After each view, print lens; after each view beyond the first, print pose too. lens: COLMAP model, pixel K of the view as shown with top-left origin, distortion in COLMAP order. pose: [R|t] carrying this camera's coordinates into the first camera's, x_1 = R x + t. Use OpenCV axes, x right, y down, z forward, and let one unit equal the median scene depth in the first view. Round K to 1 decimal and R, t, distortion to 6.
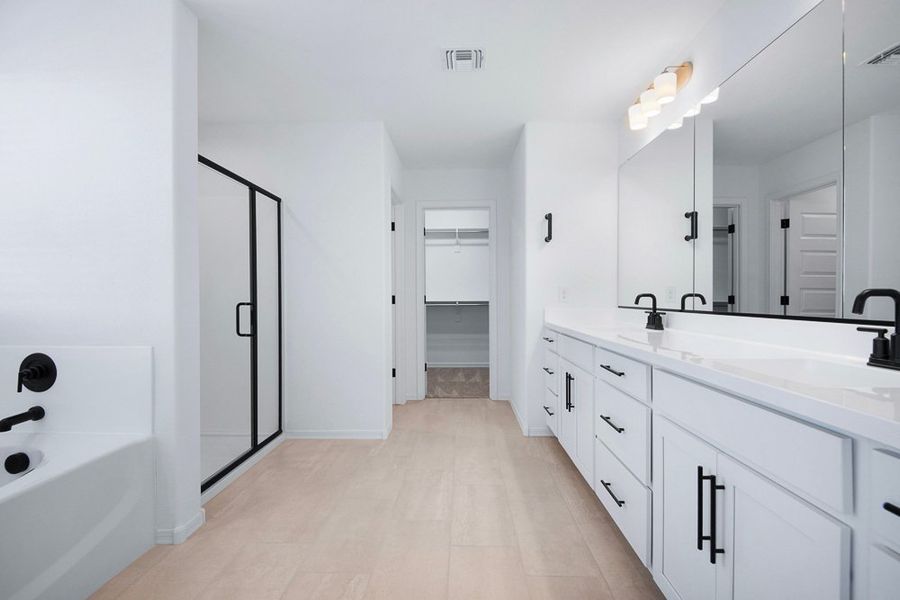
lens RADIAL K [[421.6, 0, 445.8], [0, 421.6, 301.7], [0, 0, 1]] dist [-0.001242, 0.000170]
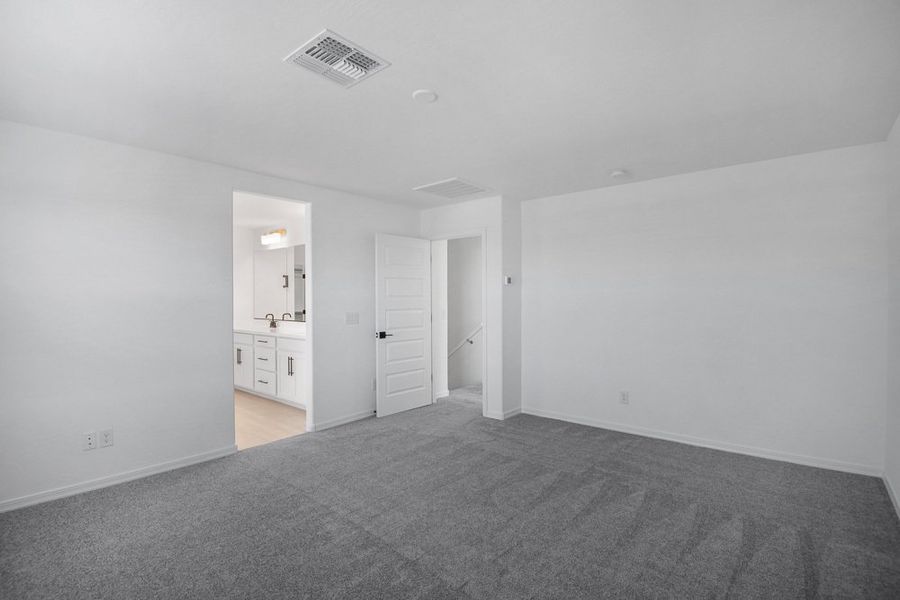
lens RADIAL K [[421.6, 0, 446.3], [0, 421.6, 302.7], [0, 0, 1]] dist [-0.001242, 0.000170]
pose [[0.626663, -0.006329, 0.779265, -0.847199], [0.008069, 0.999966, 0.001632, -0.081889], [-0.779249, 0.005266, 0.626693, -1.439289]]
